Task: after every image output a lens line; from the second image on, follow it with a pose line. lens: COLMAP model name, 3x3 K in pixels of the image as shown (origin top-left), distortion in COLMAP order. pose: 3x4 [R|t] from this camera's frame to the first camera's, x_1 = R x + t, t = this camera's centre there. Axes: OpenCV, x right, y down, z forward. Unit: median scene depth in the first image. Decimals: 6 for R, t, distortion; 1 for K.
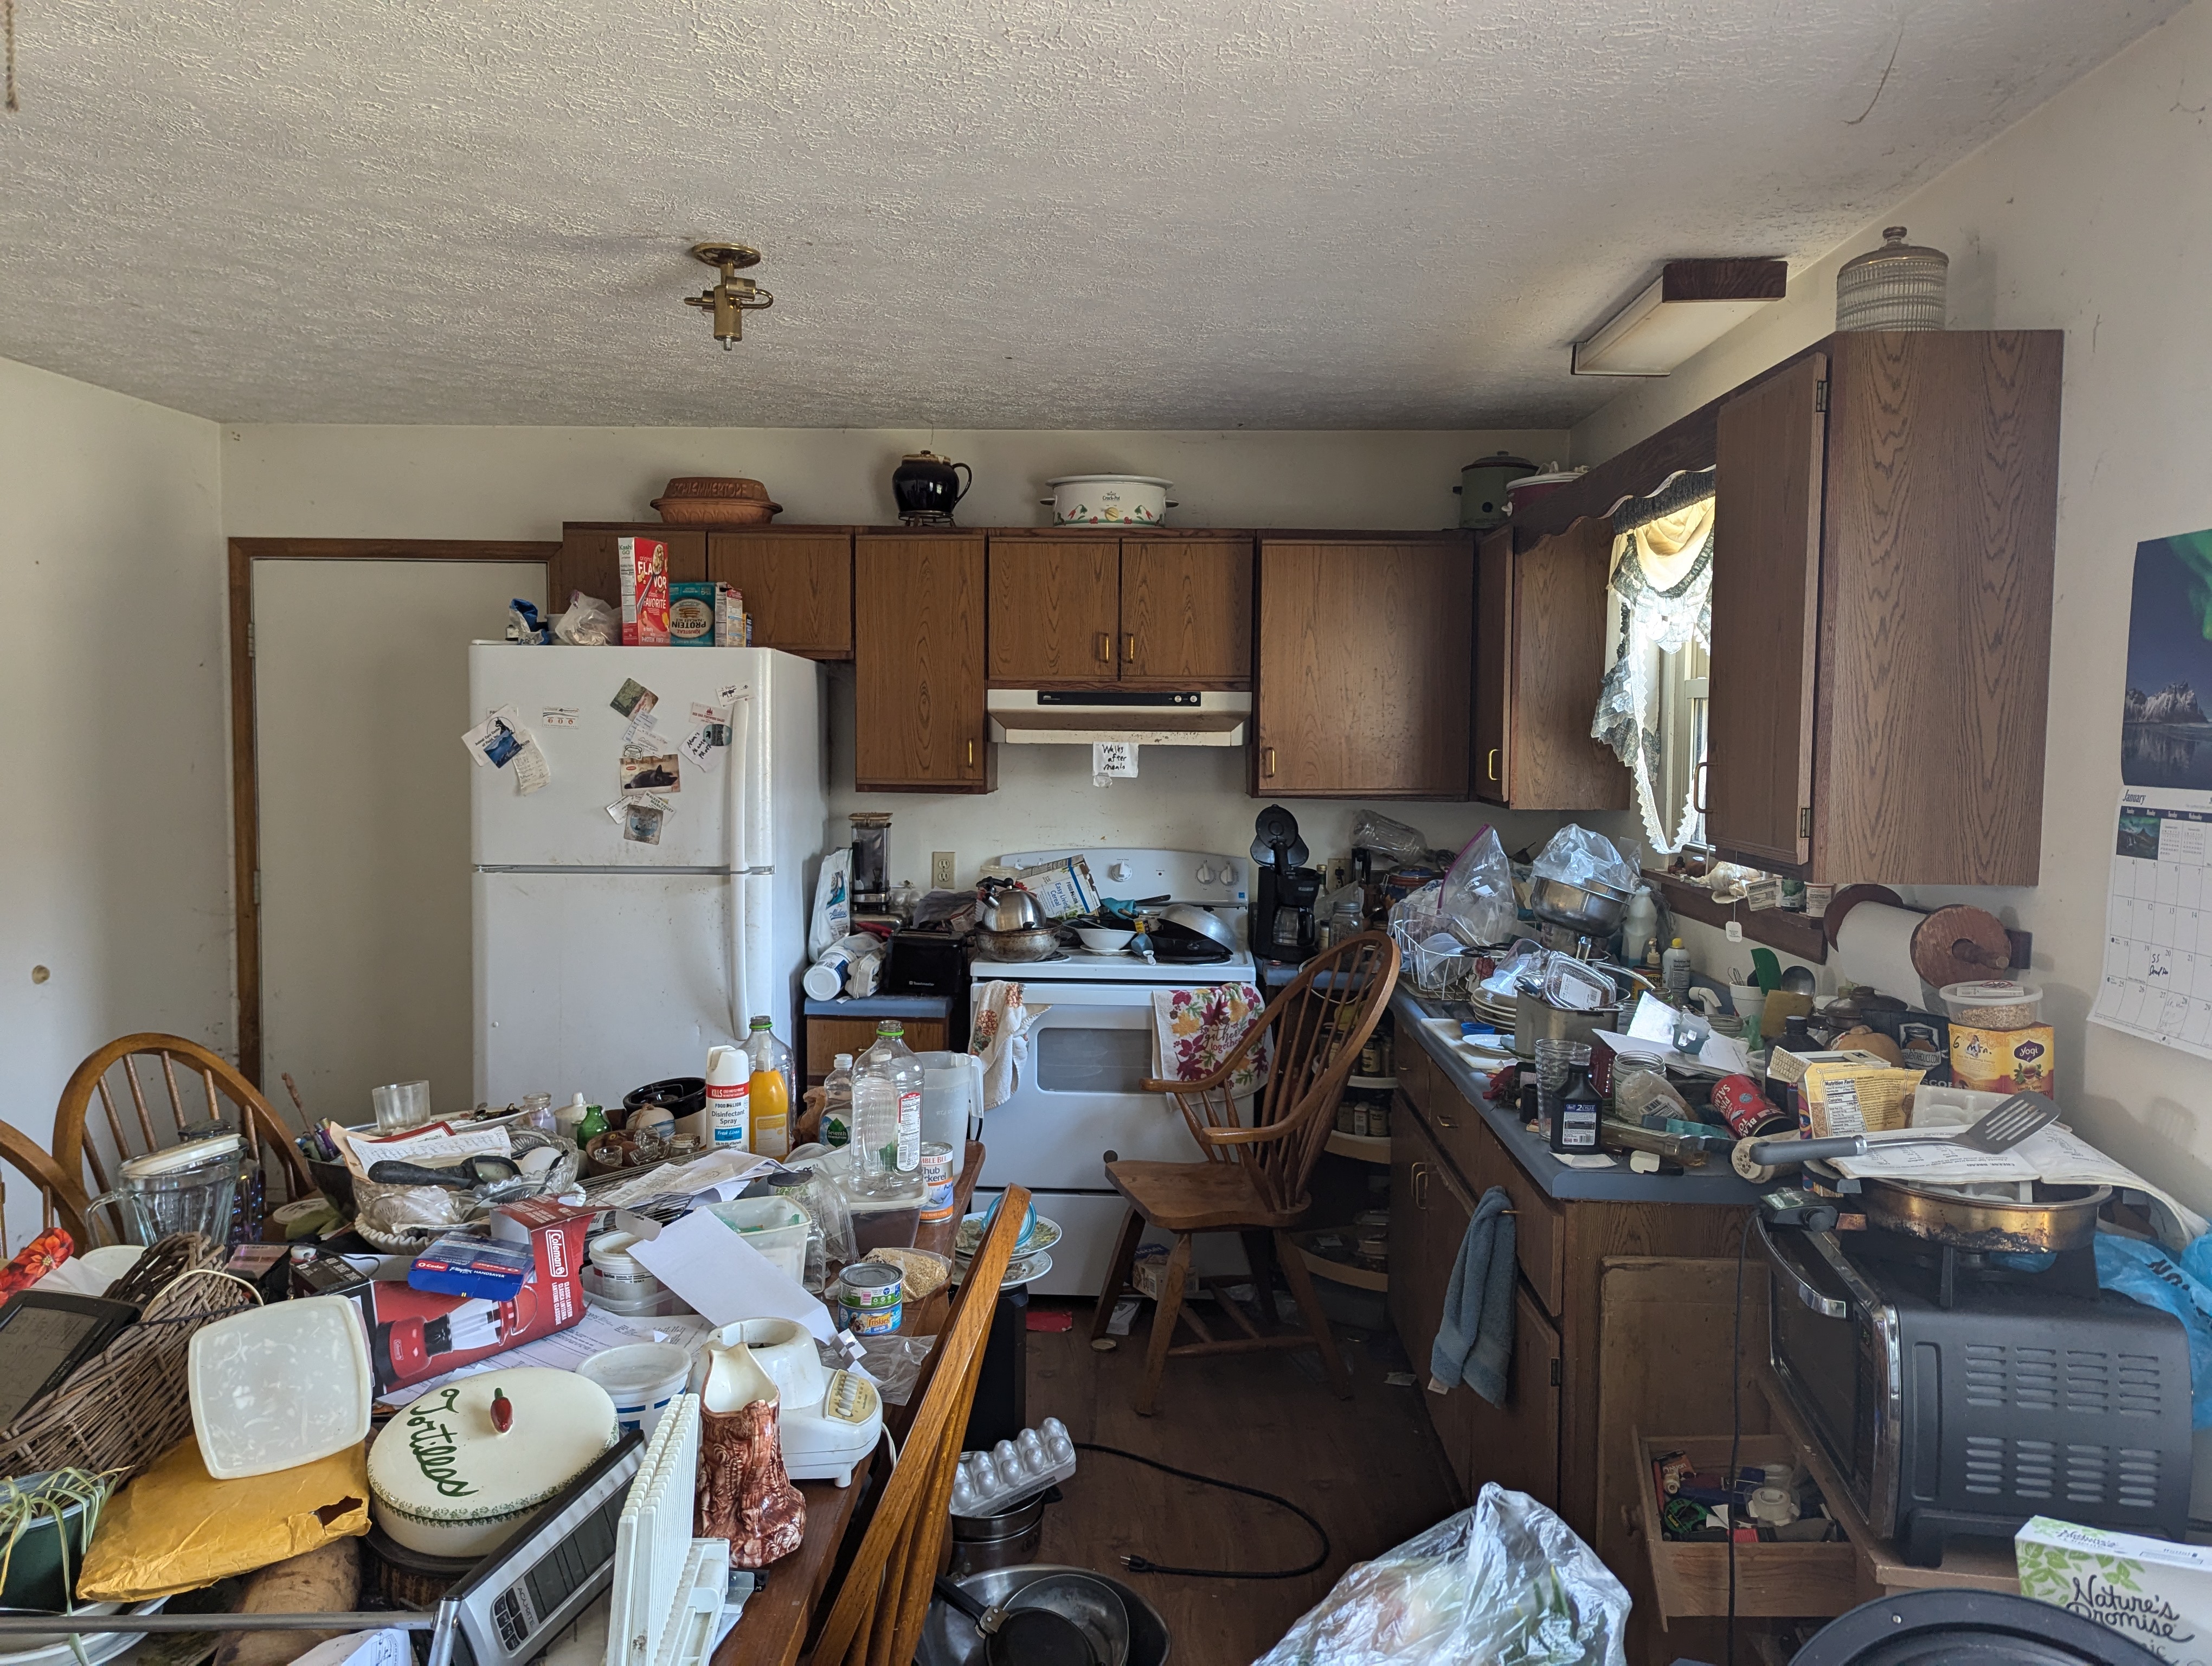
lens RADIAL K [[1552.8, 0, 1066.0], [0, 1552.8, 832.0], [0, 0, 1]] dist [0.083515, -0.070306]
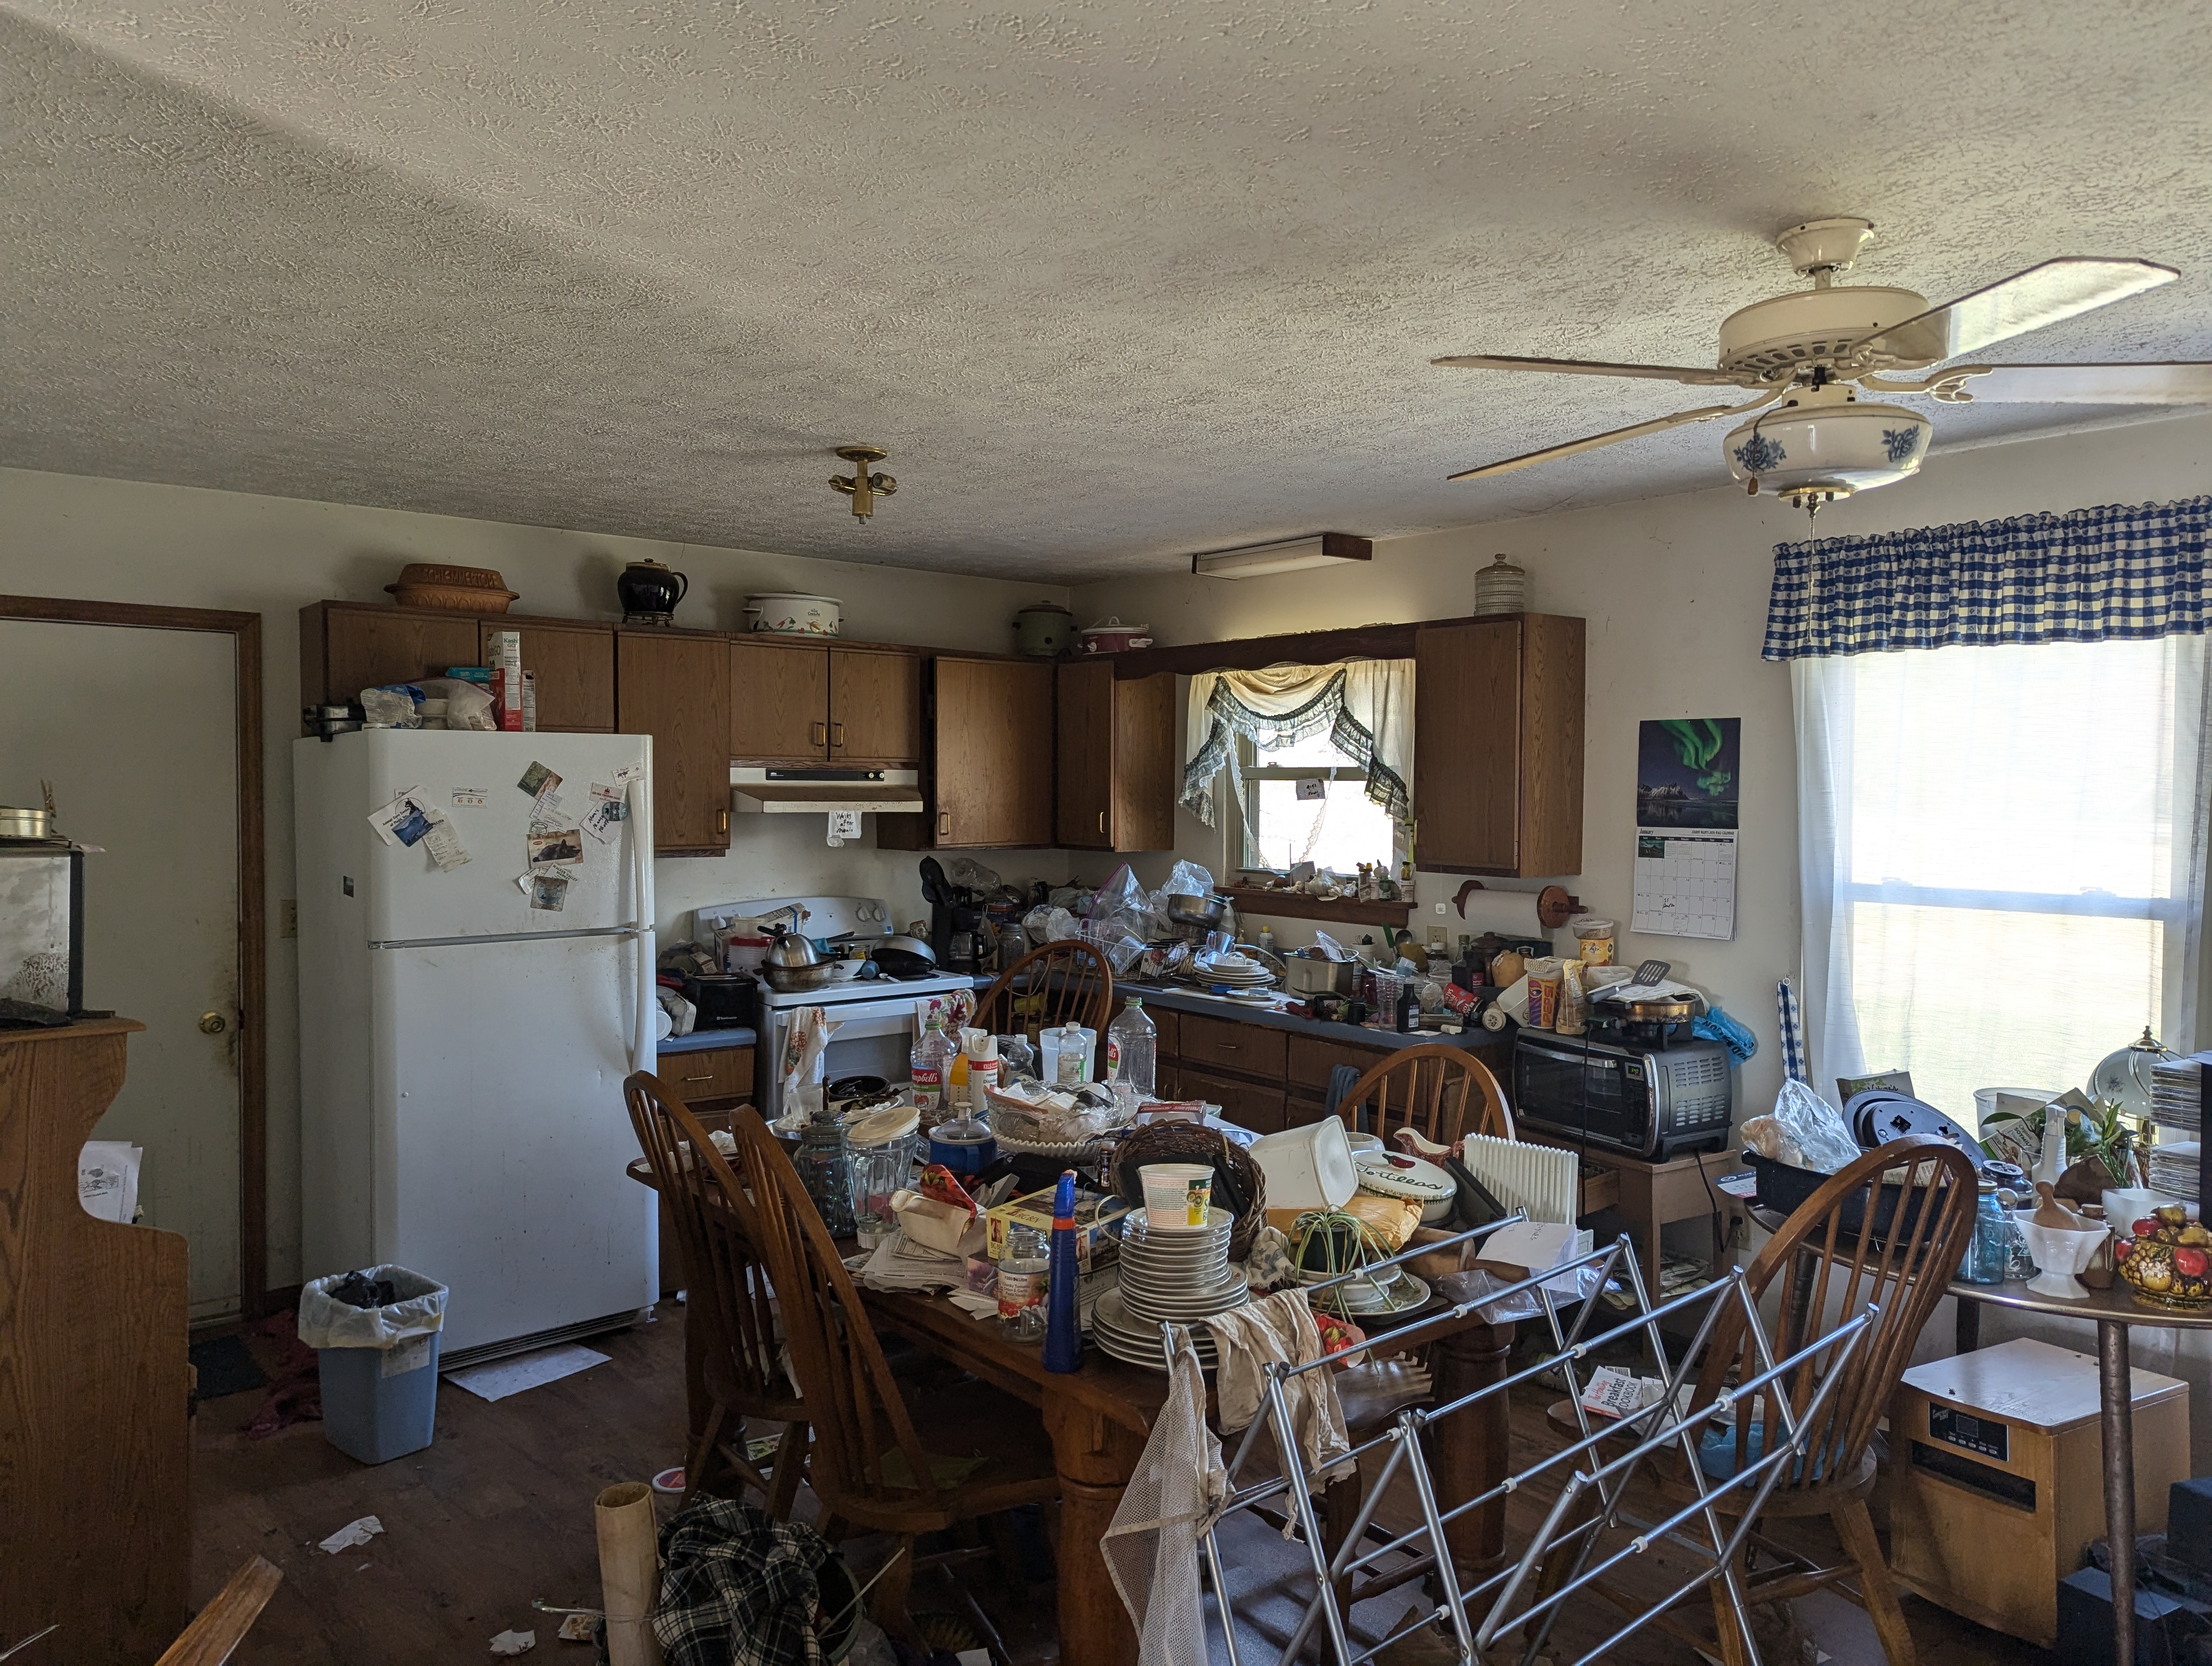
lens RADIAL K [[1544.9, 0, 1106.1], [0, 1544.9, 857.7], [0, 0, 1]] dist [0.053774, -0.069205]
pose [[0.747145, -0.037965, 0.663576, -0.685809], [0.048200, 0.998834, 0.002875, -0.013890], [-0.662911, 0.029837, 0.748103, -0.078807]]
